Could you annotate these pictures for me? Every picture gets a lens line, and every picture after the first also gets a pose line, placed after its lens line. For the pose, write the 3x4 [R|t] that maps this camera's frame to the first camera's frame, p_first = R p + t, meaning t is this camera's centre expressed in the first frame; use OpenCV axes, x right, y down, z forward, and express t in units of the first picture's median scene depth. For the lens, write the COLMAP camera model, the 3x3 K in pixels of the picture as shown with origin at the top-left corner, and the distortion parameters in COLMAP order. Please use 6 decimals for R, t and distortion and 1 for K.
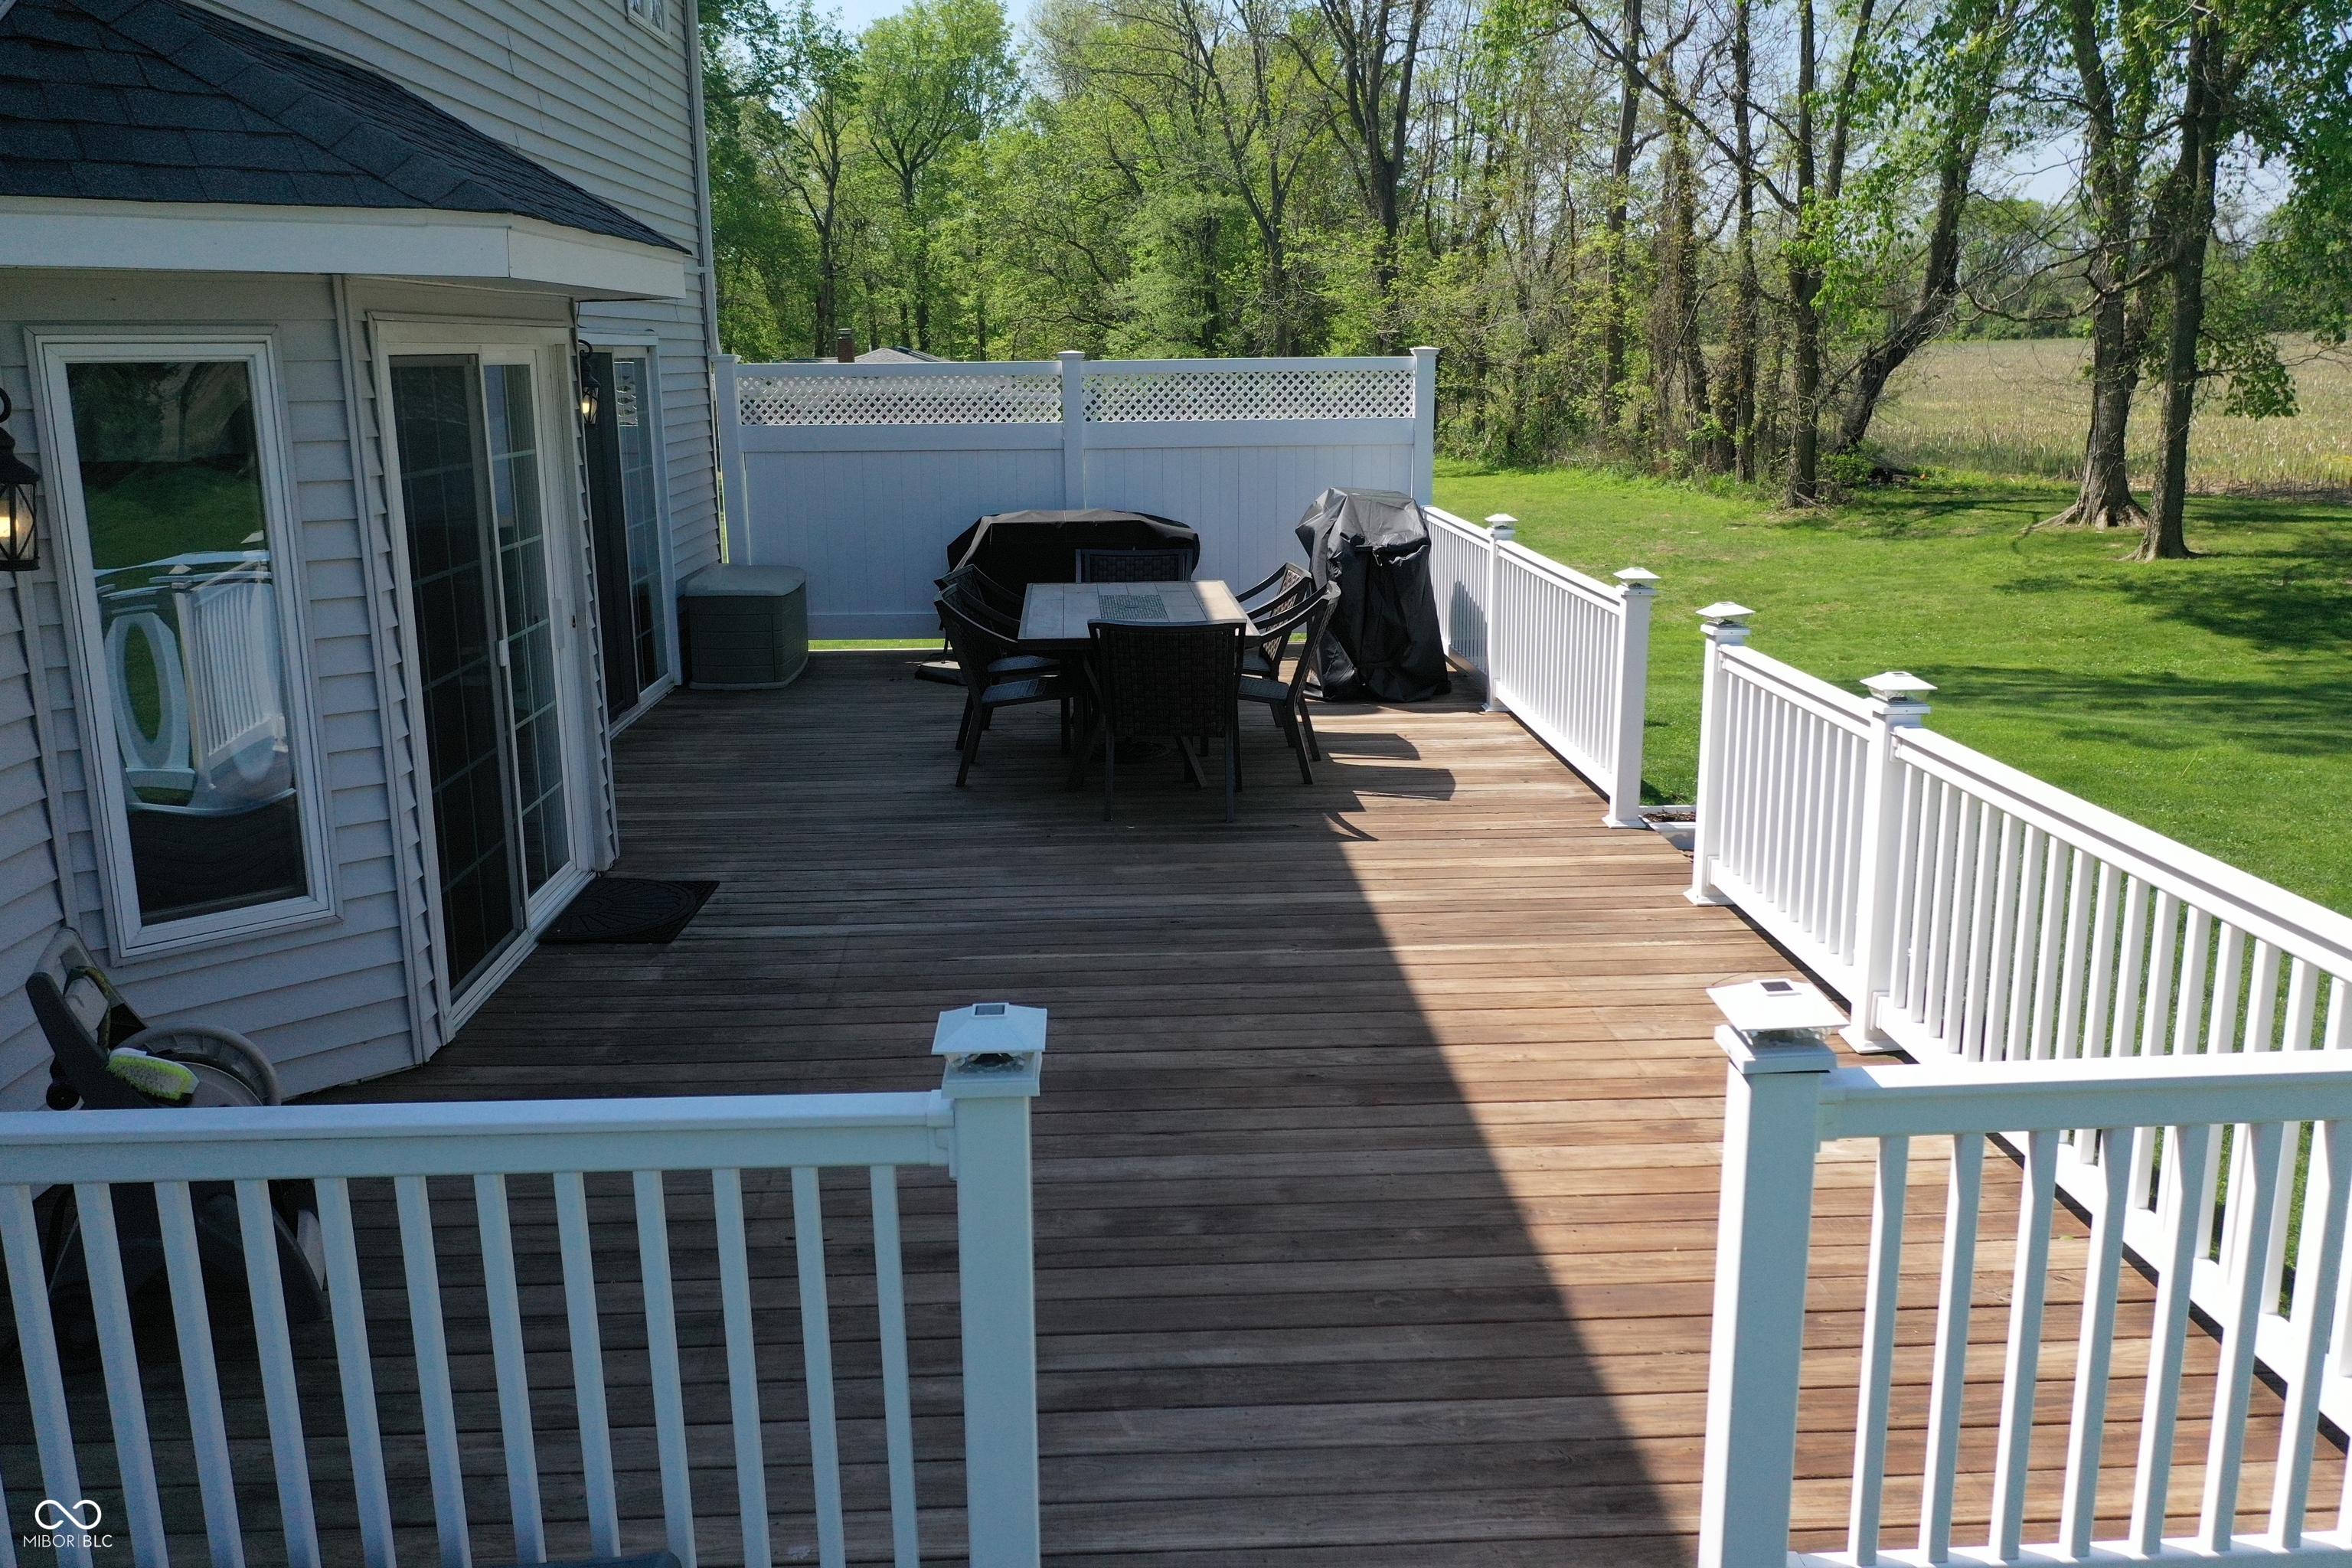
lens RADIAL K [[1866.3, 0, 1171.4], [0, 1866.3, 782.0], [0, 0, 1]] dist [0.001689, 0.000243]
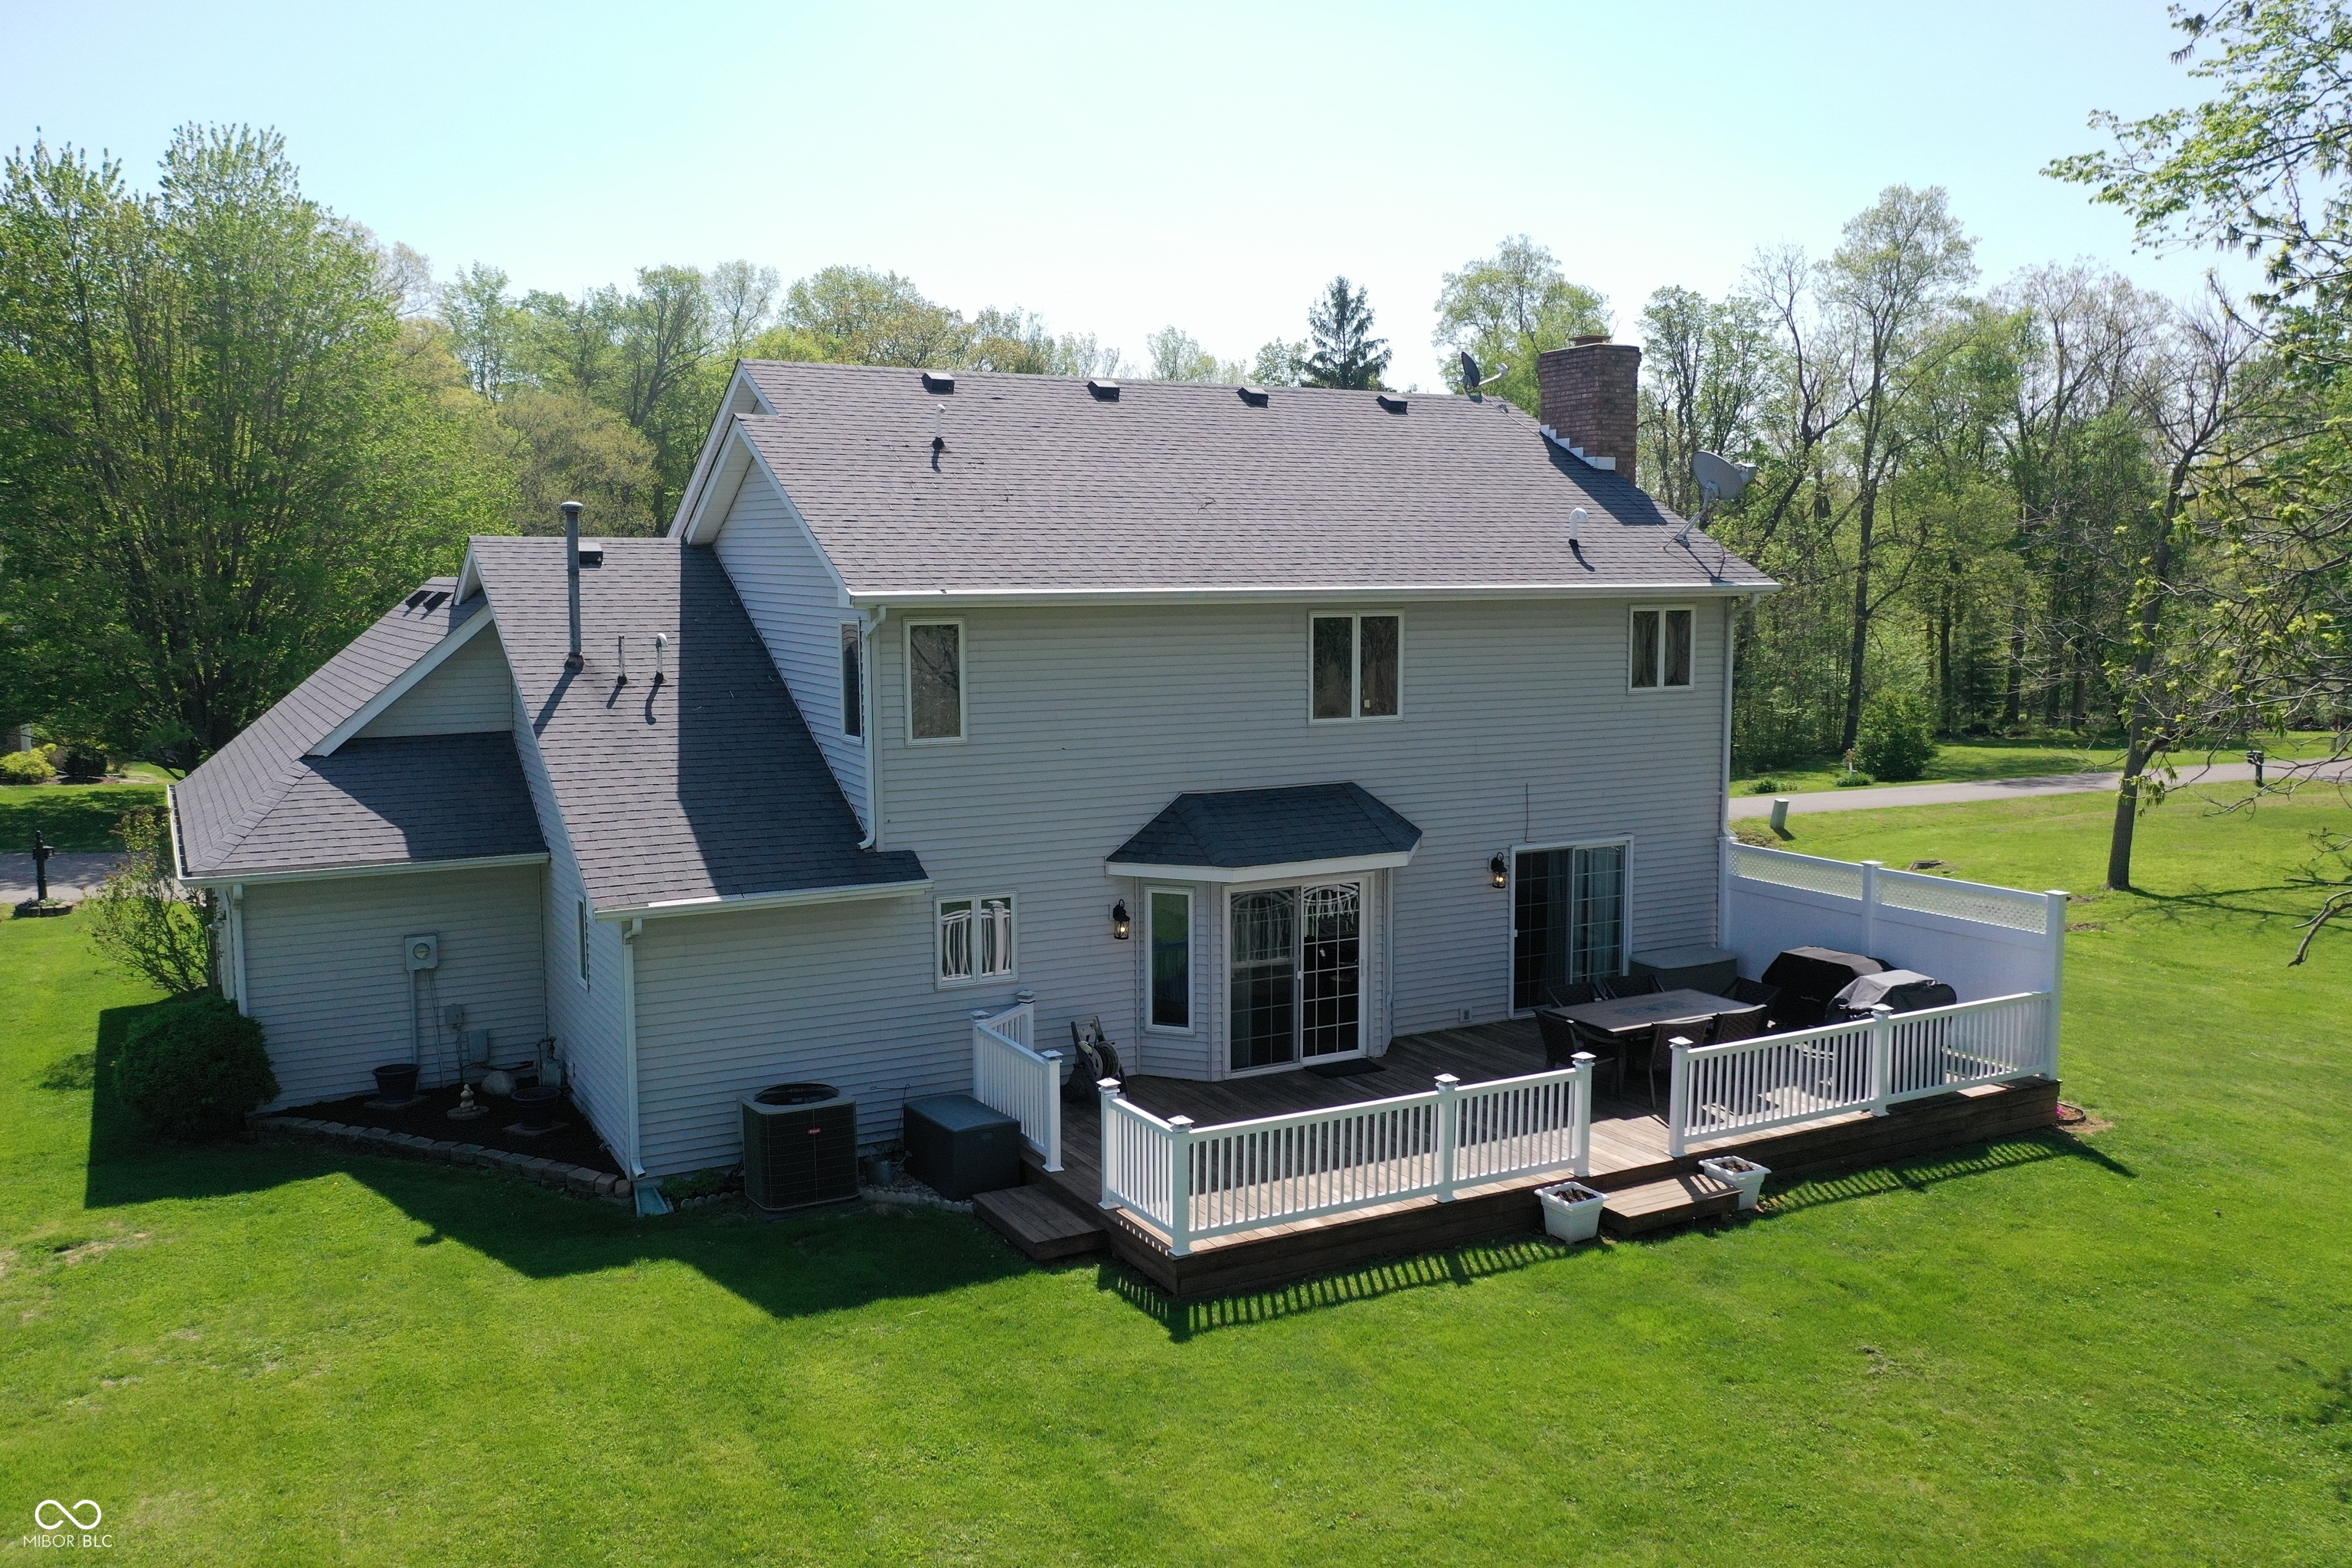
lens RADIAL K [[1879.5, 0, 1174.2], [0, 1879.5, 780.7], [0, 0, 1]] dist [0.000478, -0.003045]
pose [[0.439922, 0.107301, -0.891602, 1.786896], [-0.201397, 0.979335, 0.018489, -0.307894], [0.875161, 0.171432, 0.452442, -0.532328]]
